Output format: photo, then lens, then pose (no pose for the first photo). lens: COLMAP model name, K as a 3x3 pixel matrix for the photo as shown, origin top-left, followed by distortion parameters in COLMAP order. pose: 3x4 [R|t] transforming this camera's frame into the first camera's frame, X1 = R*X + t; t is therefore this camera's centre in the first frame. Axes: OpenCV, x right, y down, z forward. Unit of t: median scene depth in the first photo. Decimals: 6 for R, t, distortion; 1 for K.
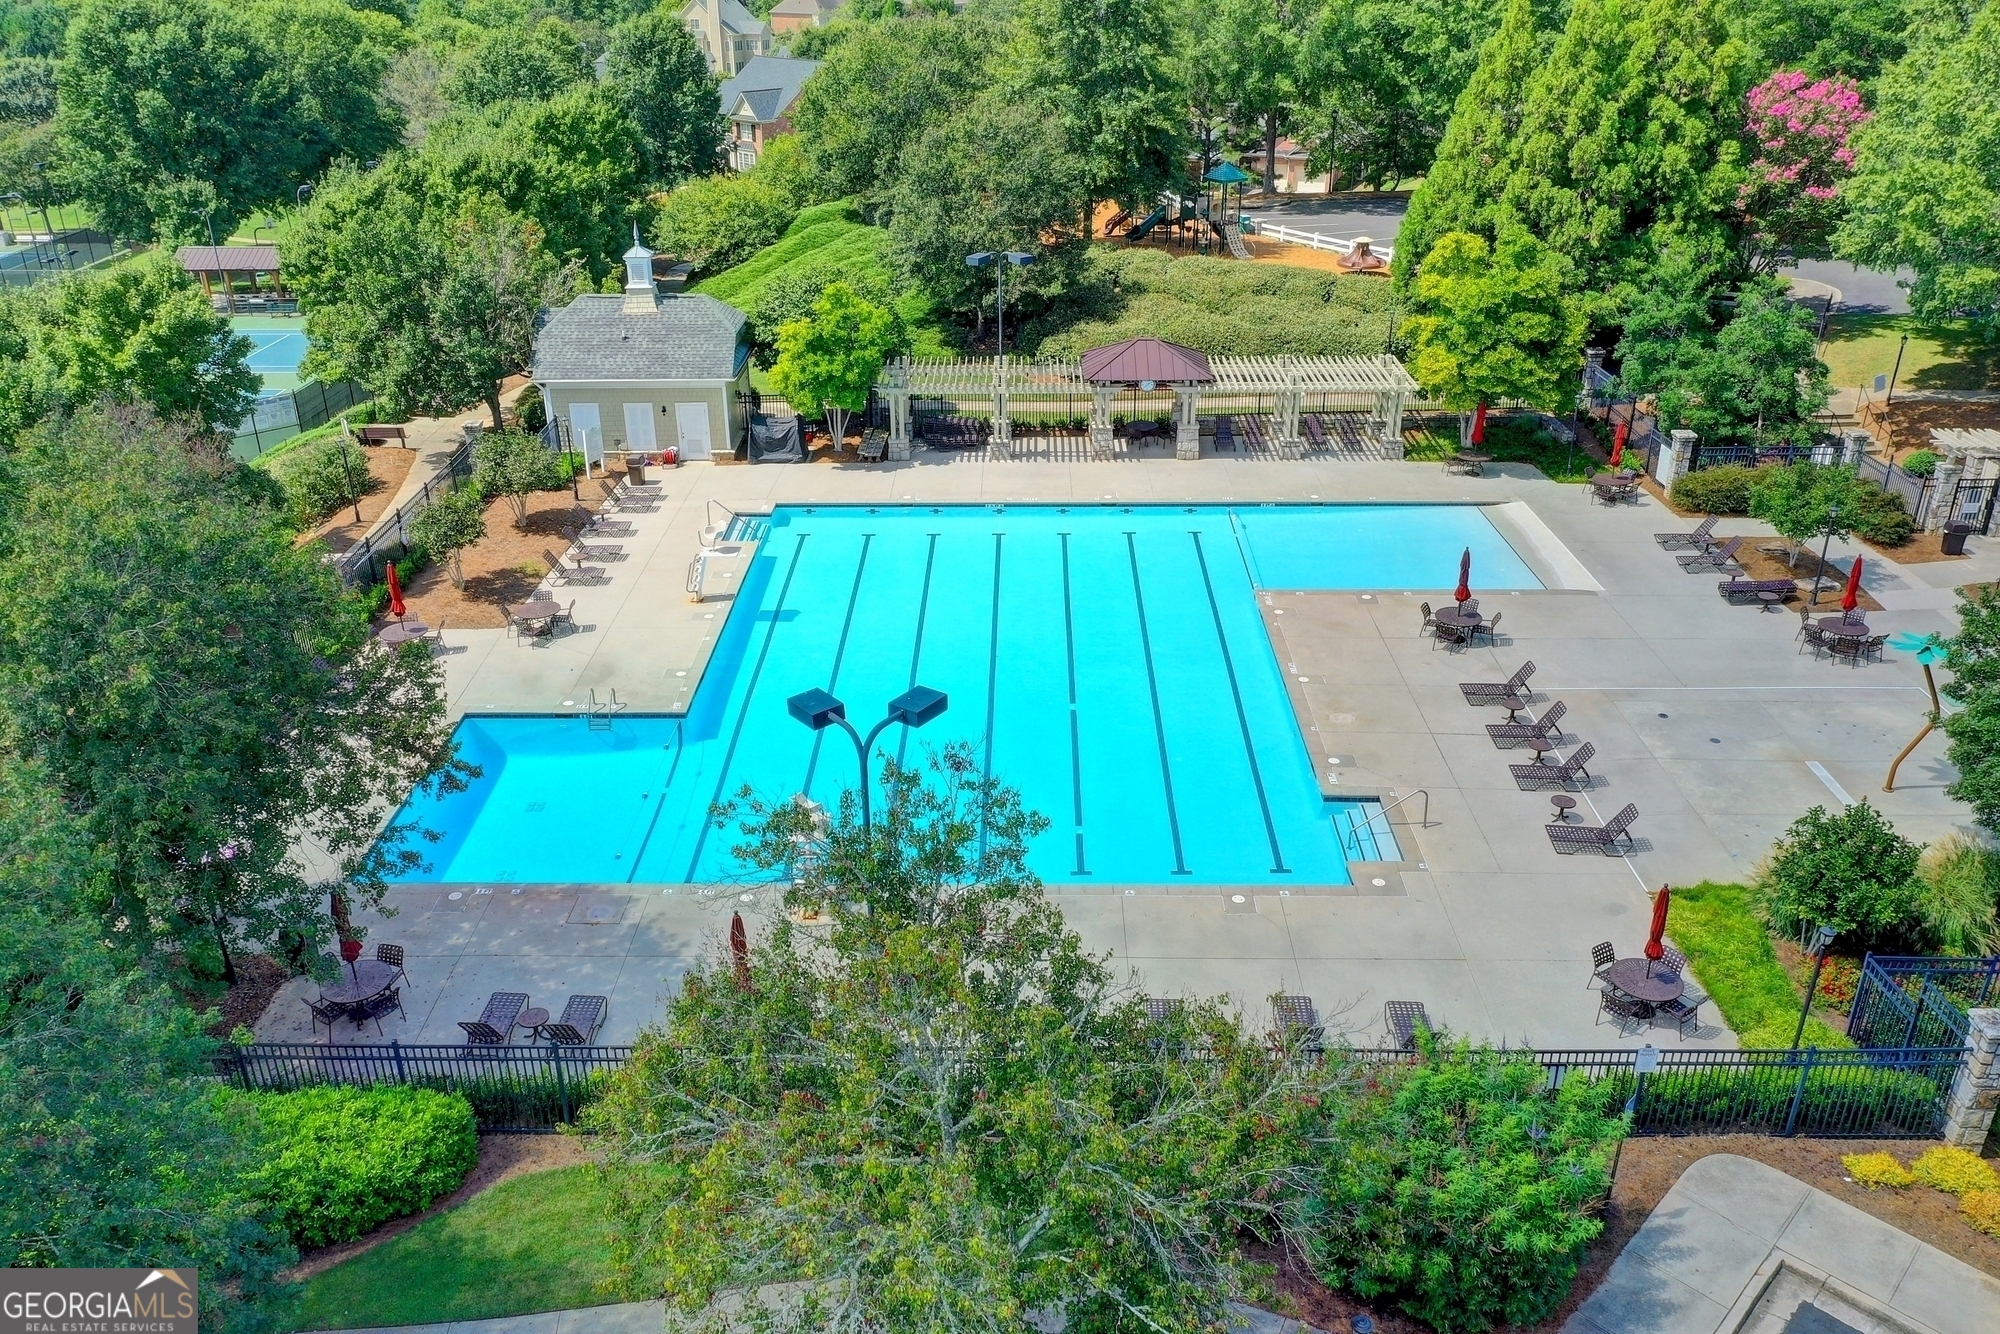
lens RADIAL K [[1571.3, 0, 993.0], [0, 1571.3, 668.3], [0, 0, 1]] dist [-0.005099, -0.001785]
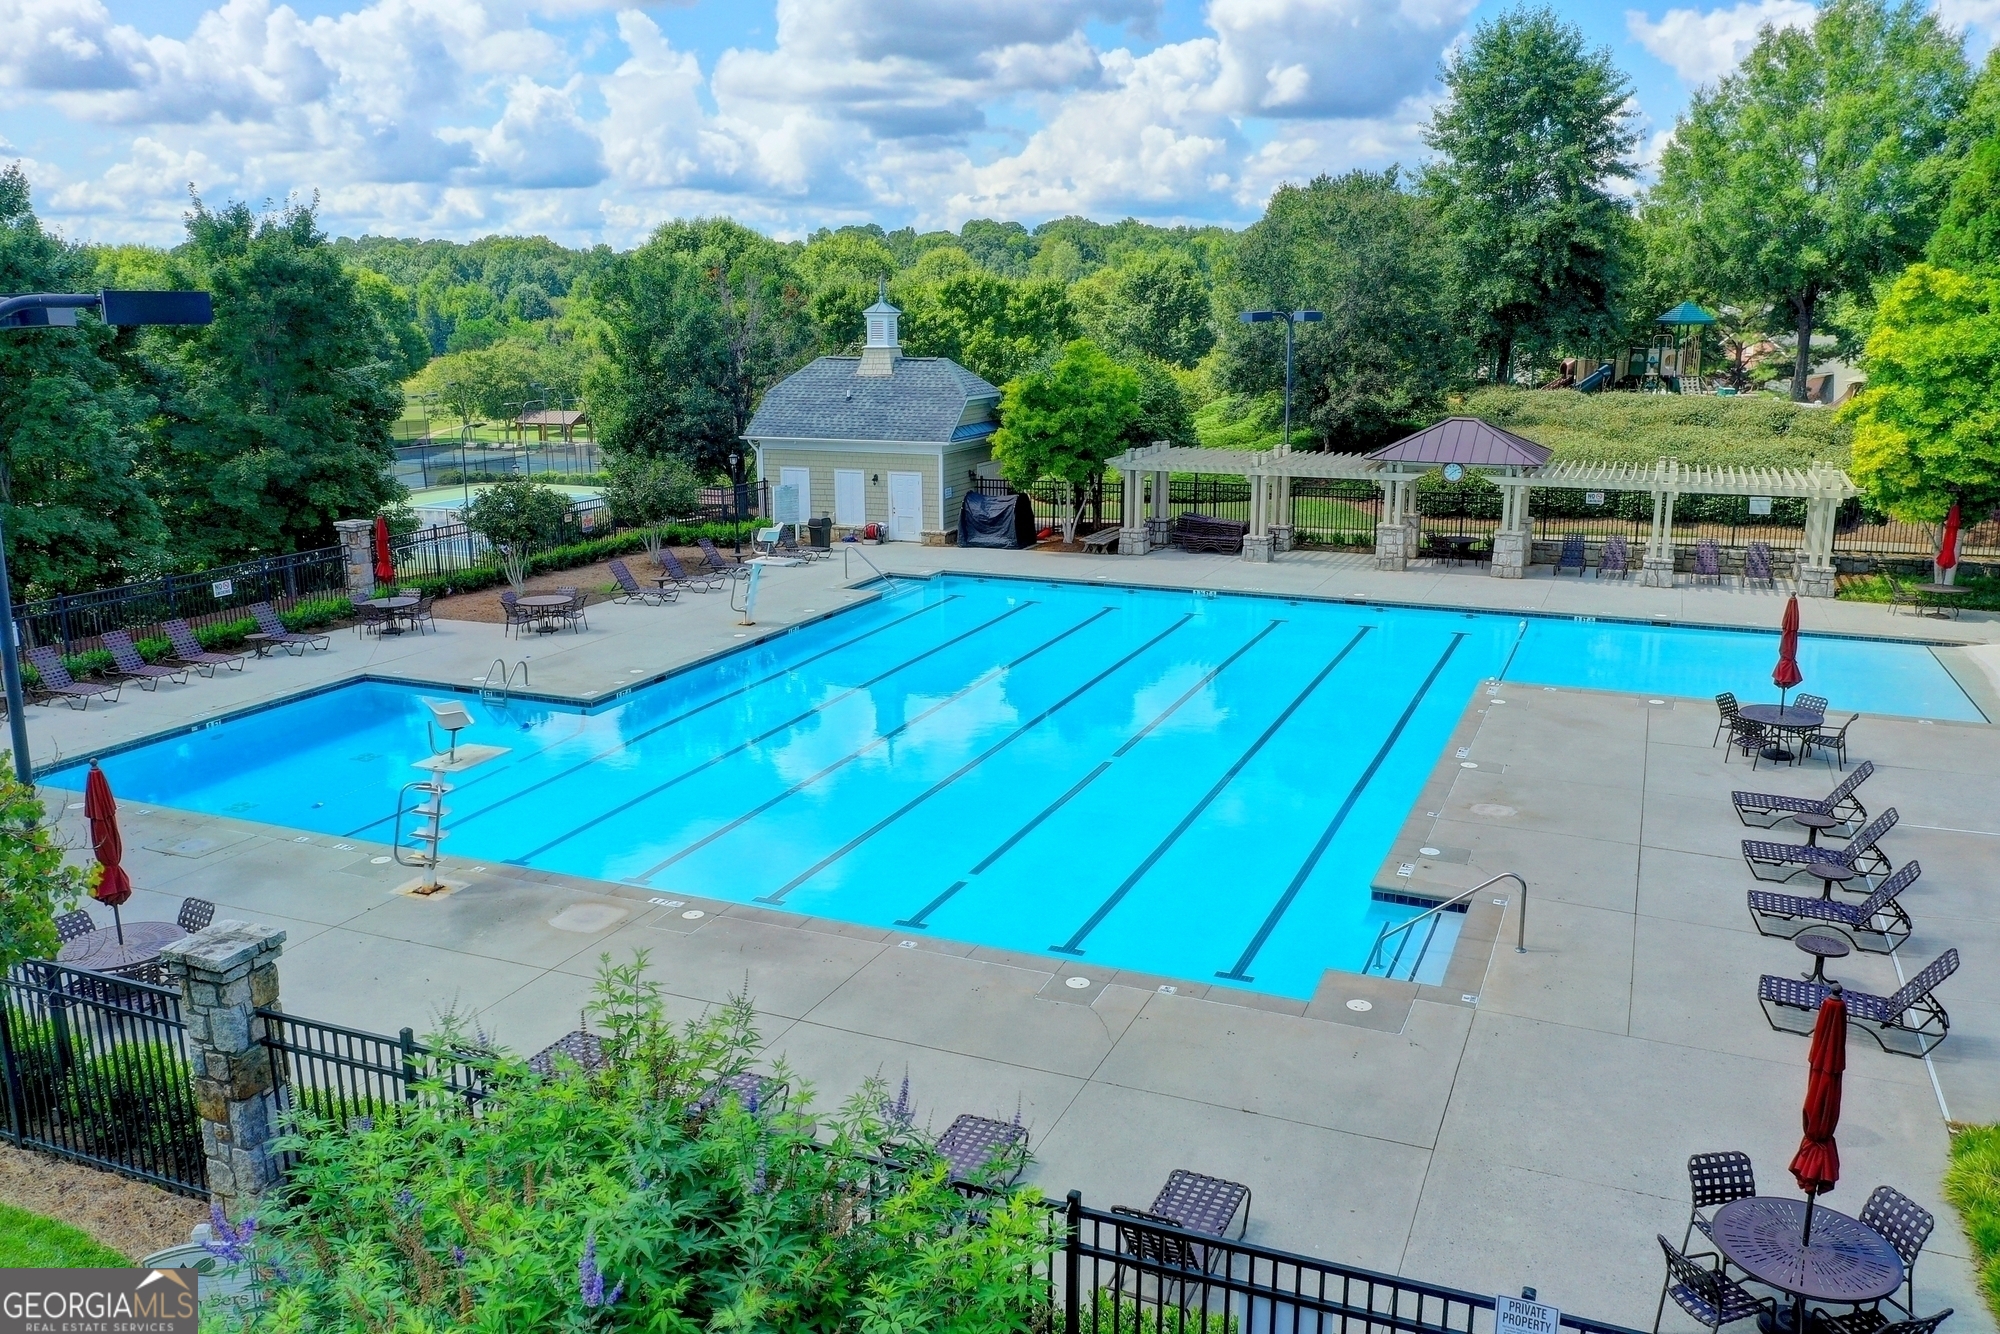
lens RADIAL K [[1571.3, 0, 993.0], [0, 1571.3, 668.3], [0, 0, 1]] dist [-0.005099, -0.001785]
pose [[0.925038, 0.093049, -0.368302, 0.175338], [-0.168979, 0.969124, -0.179570, 0.079211], [0.340221, 0.228344, 0.912200, 0.258399]]
